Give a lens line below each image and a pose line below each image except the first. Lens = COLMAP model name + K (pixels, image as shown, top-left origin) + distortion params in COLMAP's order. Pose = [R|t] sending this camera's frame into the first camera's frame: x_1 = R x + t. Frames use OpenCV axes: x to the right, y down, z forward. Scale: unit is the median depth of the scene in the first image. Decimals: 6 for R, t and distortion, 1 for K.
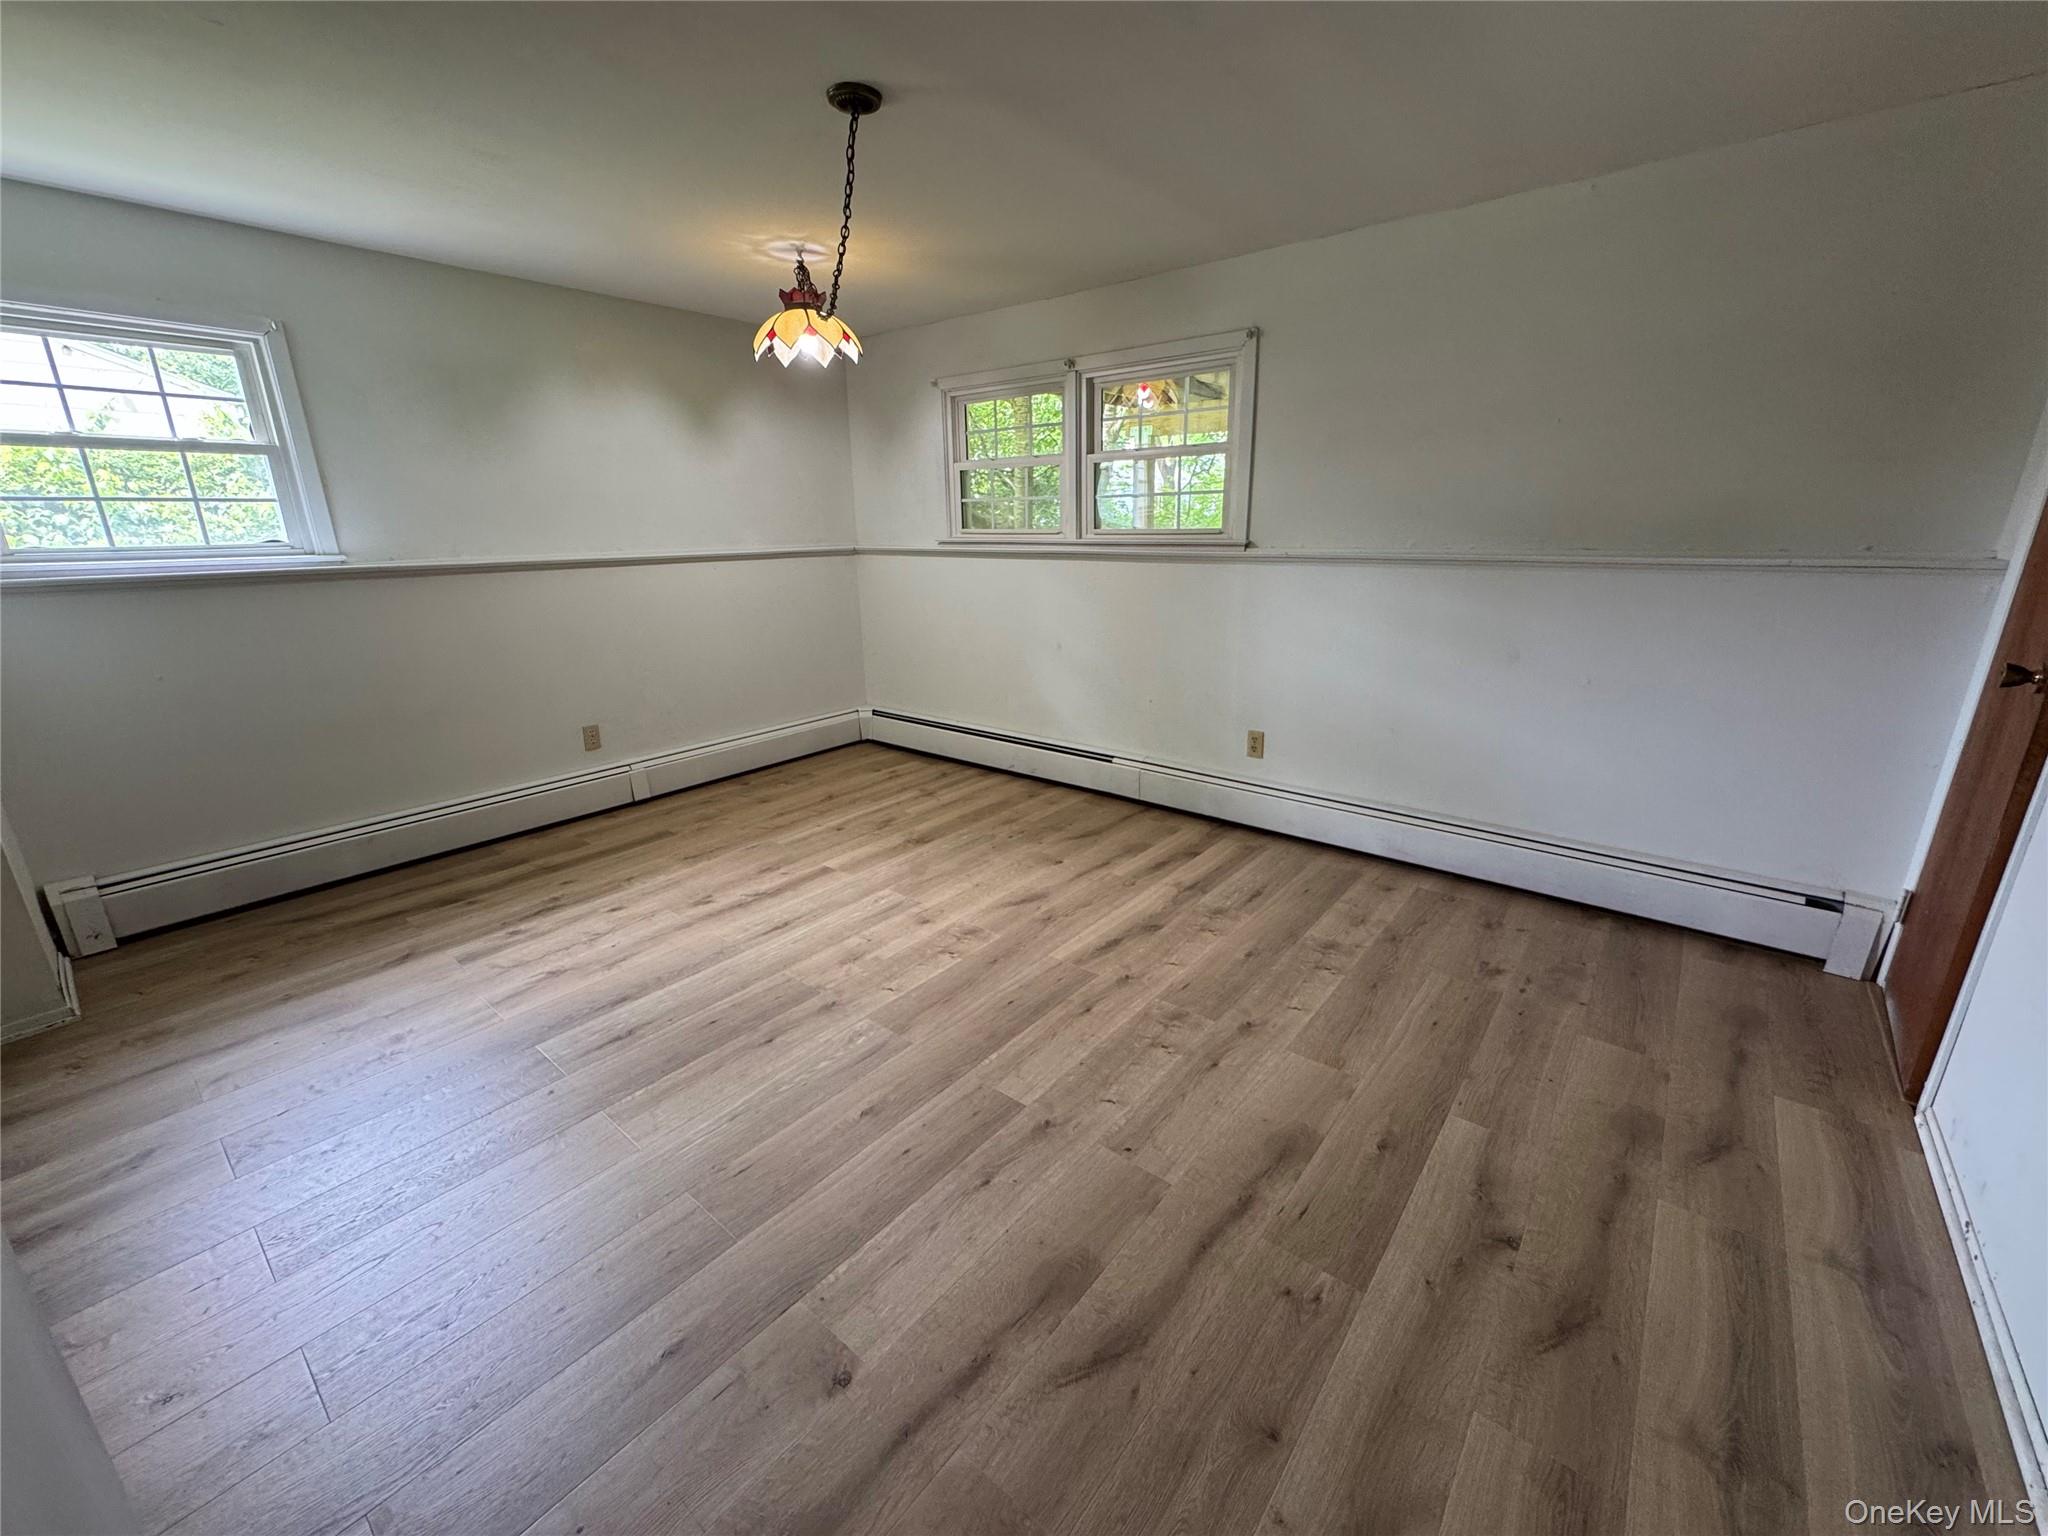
lens RADIAL K [[821.8, 0, 1022.8], [0, 821.8, 768.0], [0, 0, 1]] dist [-0.003681, 0.000725]
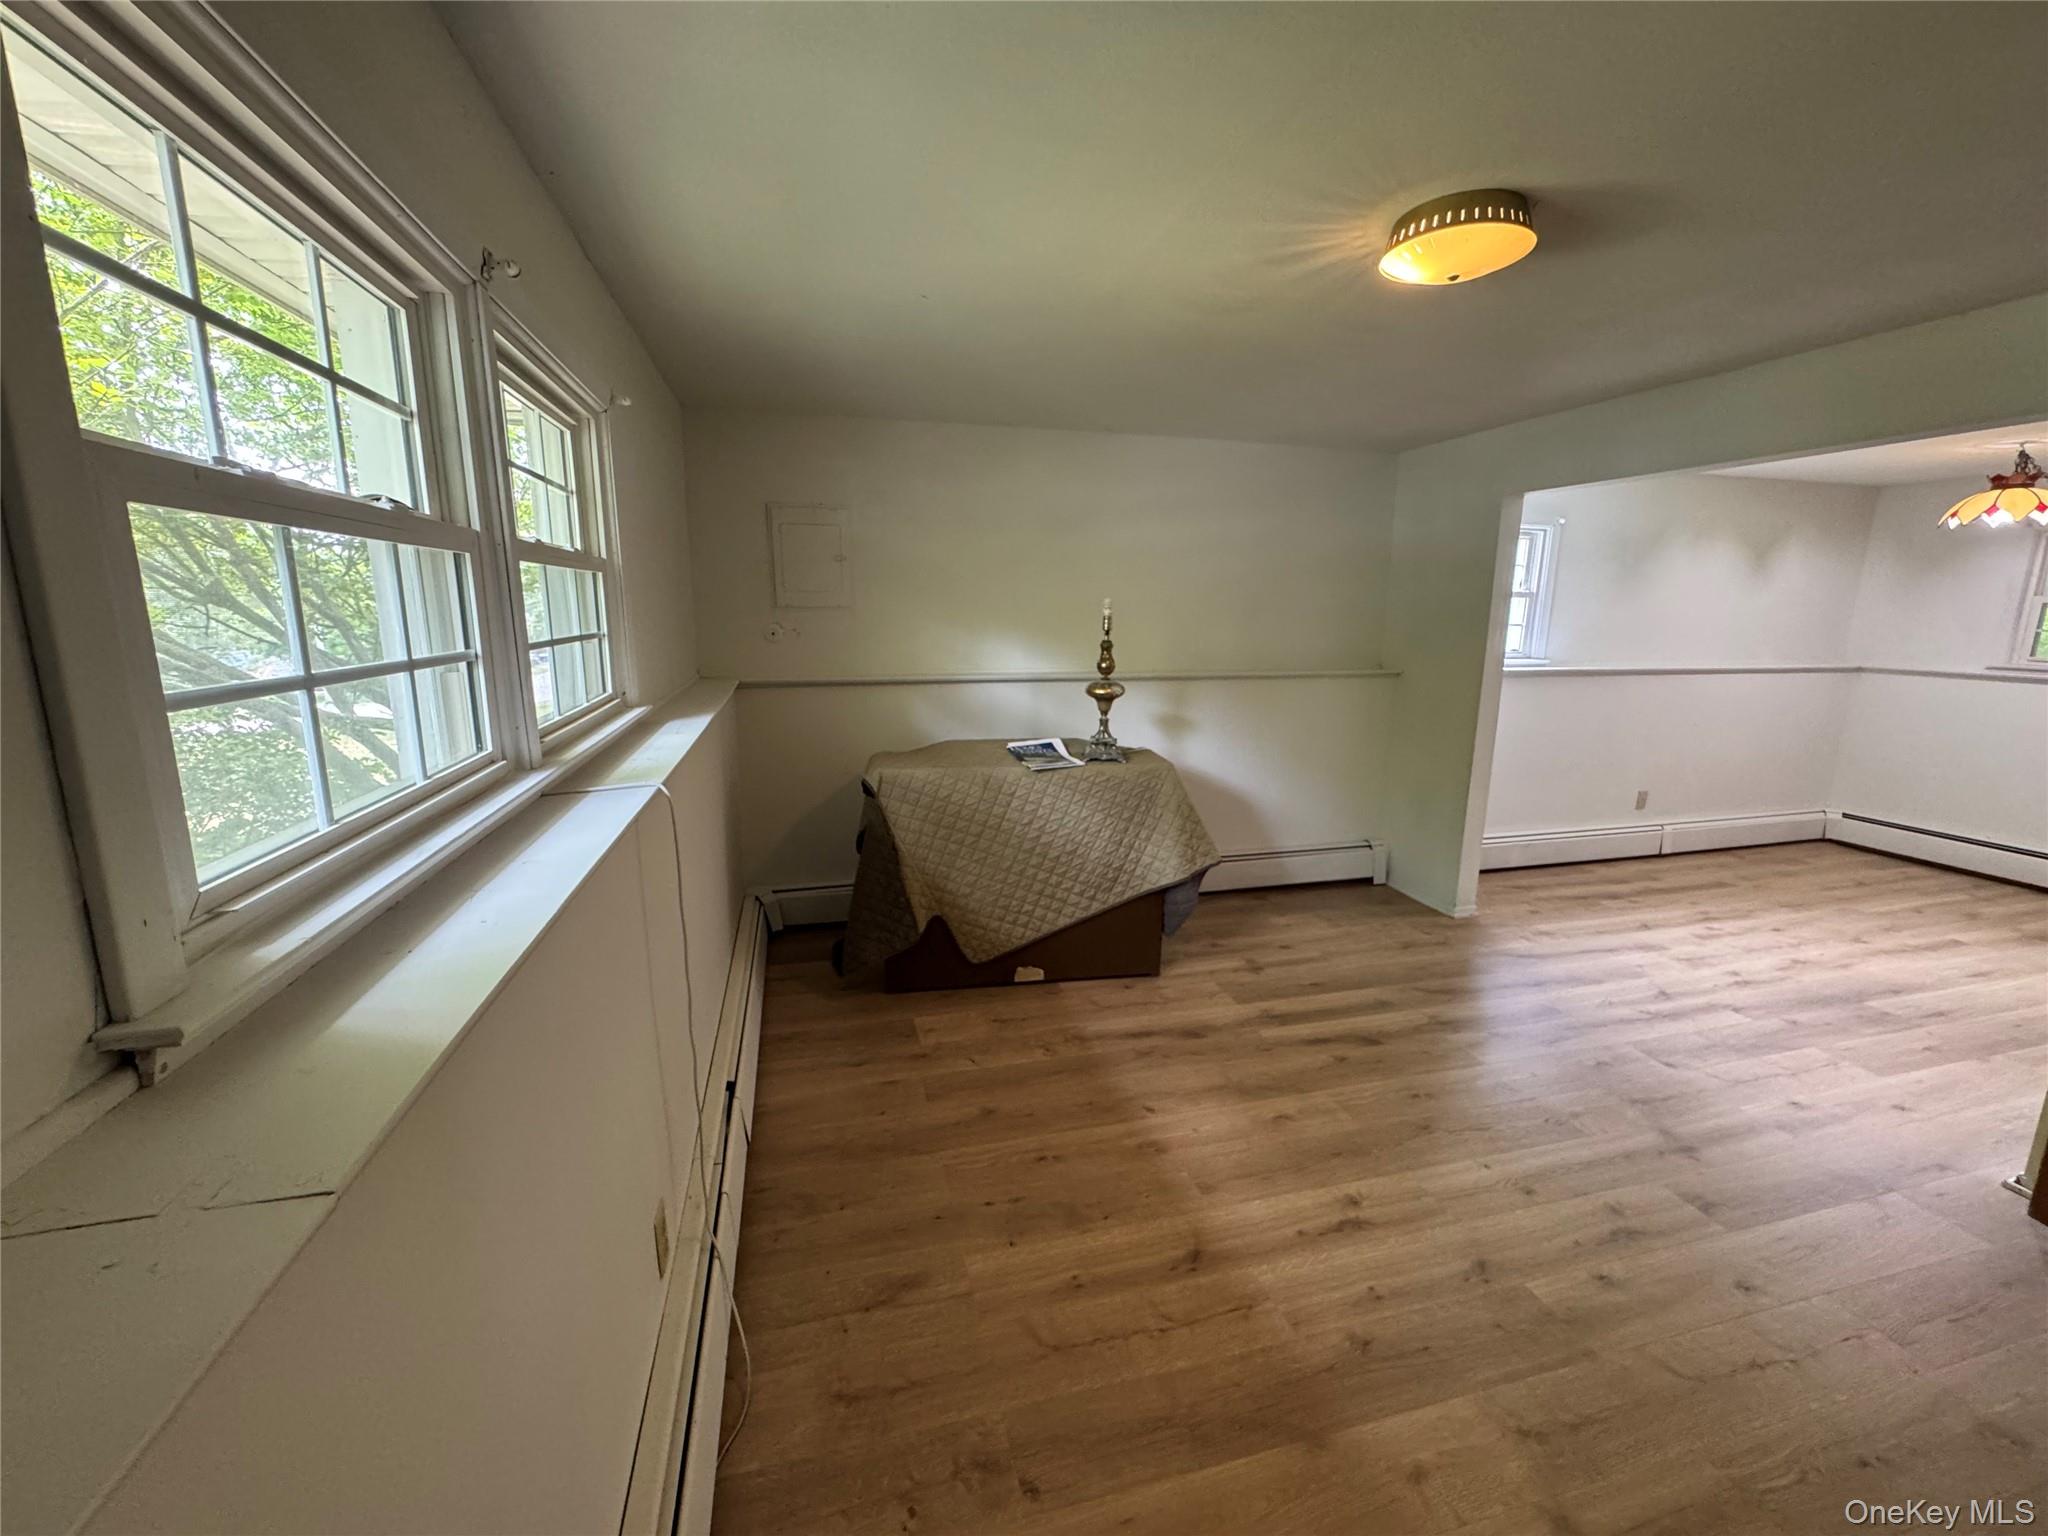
lens RADIAL K [[821.8, 0, 1027.0], [0, 821.8, 767.9], [0, 0, 1]] dist [-0.003681, 0.000725]
pose [[0.811857, 0.133227, -0.568453, -0.829047], [-0.187469, 0.981547, -0.037697, 0.208366], [0.552941, 0.137172, 0.821852, -0.896283]]
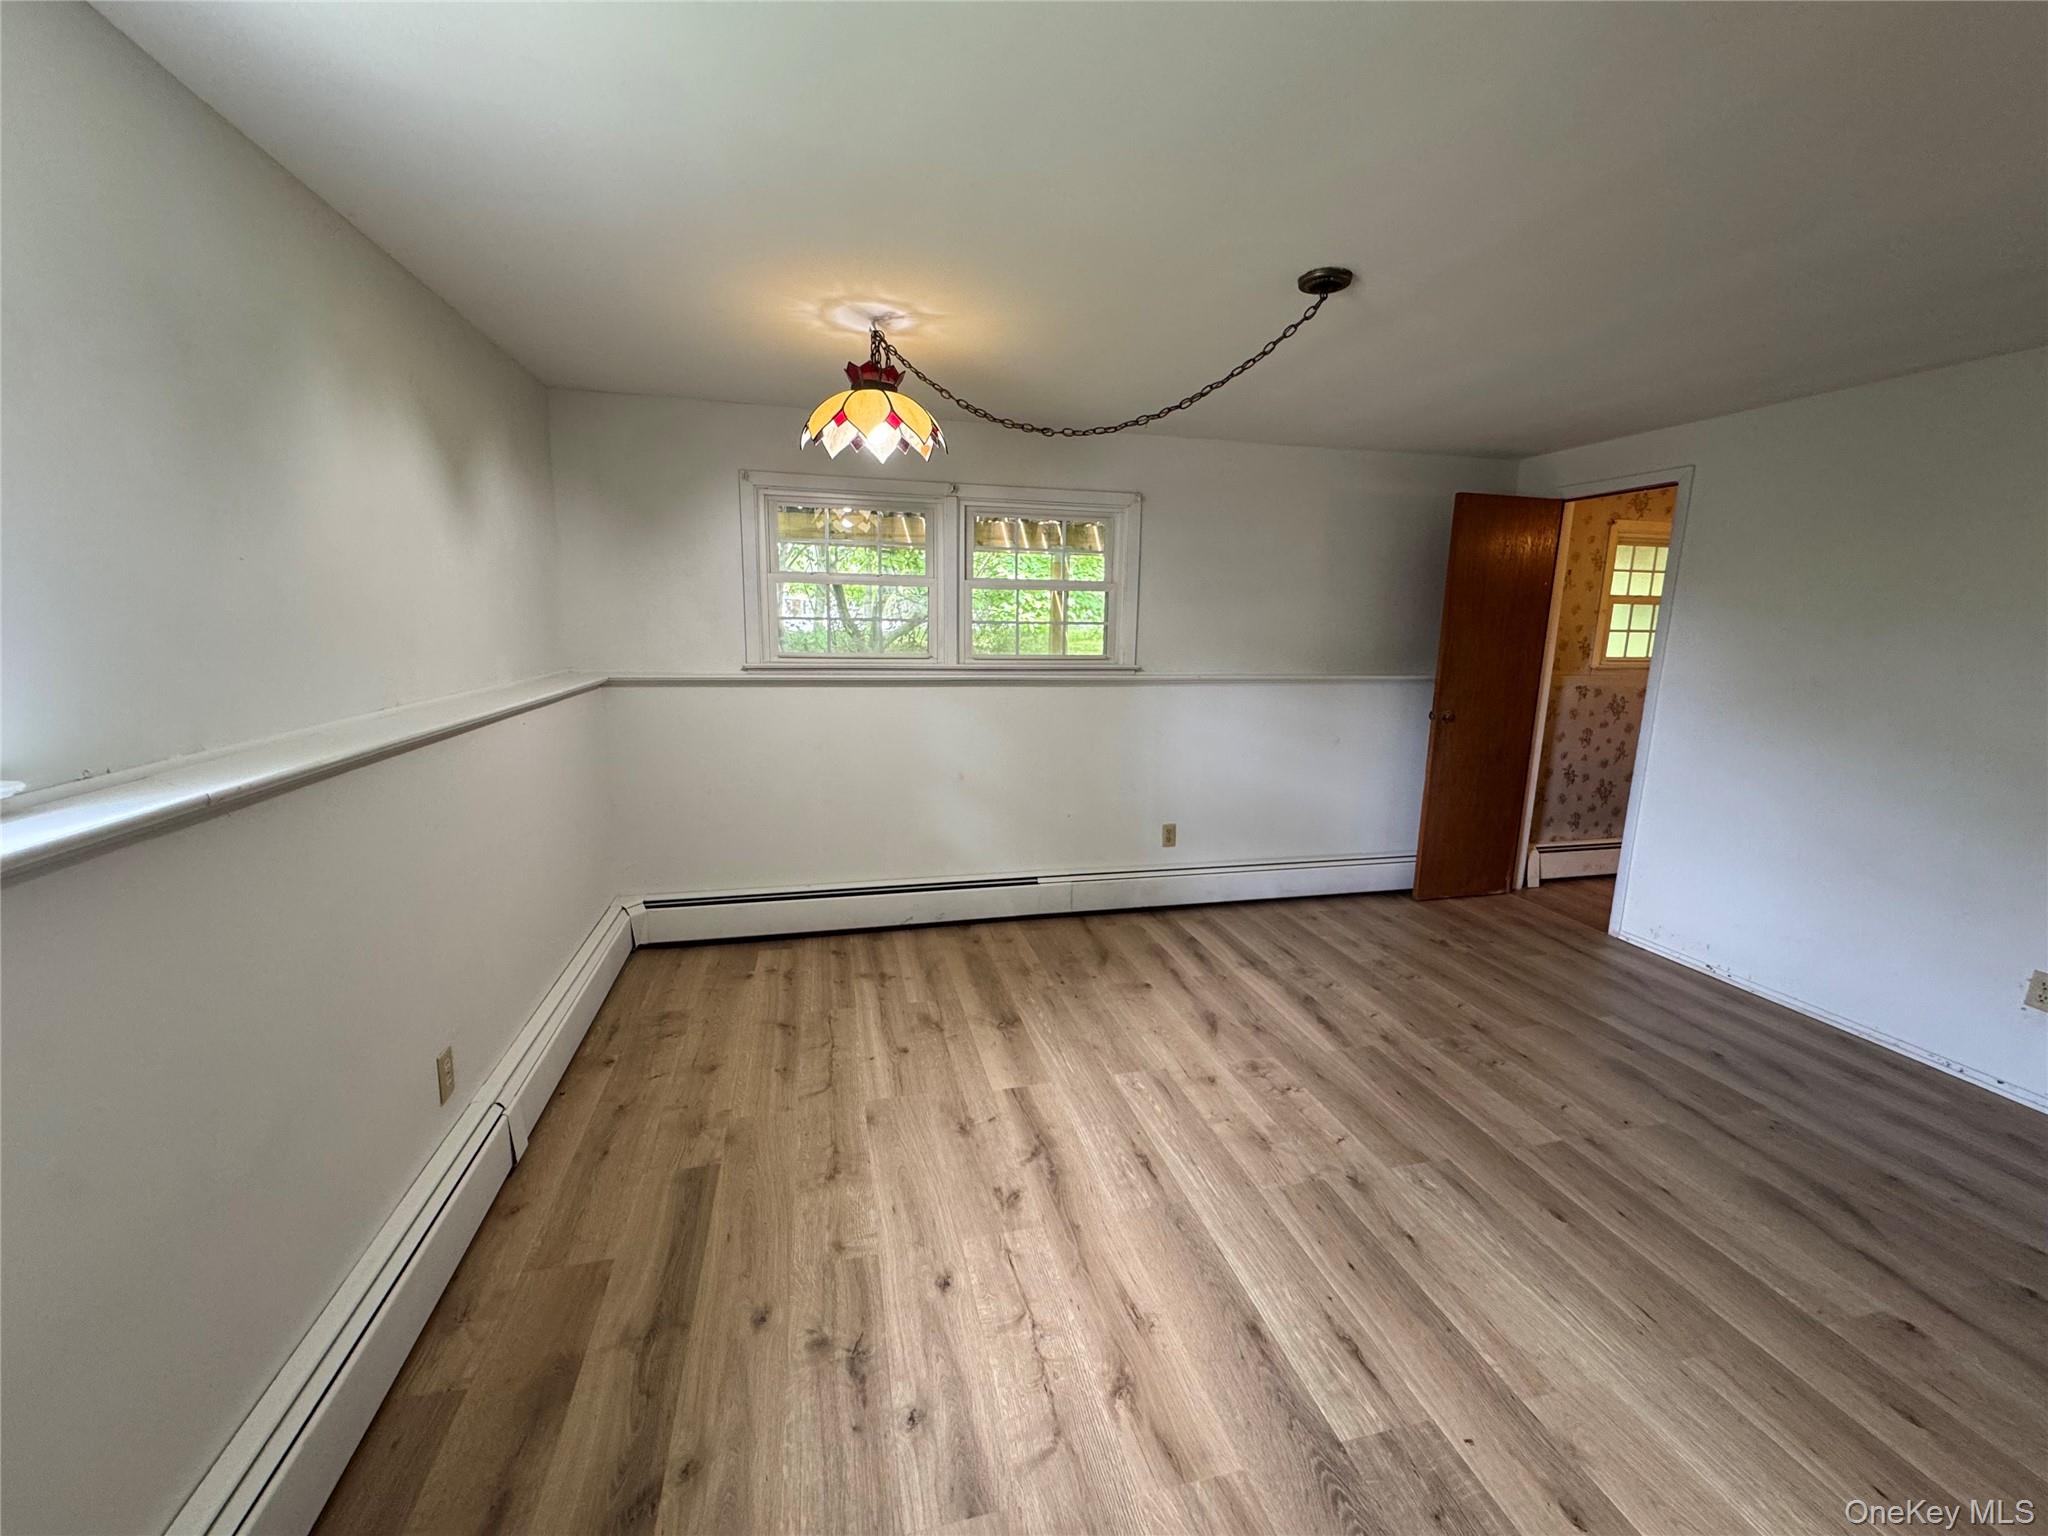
lens RADIAL K [[821.8, 0, 1027.4], [0, 821.8, 765.9], [0, 0, 1]] dist [-0.003681, 0.000725]
pose [[0.598160, -0.119883, 0.792359, -0.972095], [0.206514, 0.978412, -0.007866, -0.204504], [-0.774310, 0.168339, 0.610005, 0.552203]]
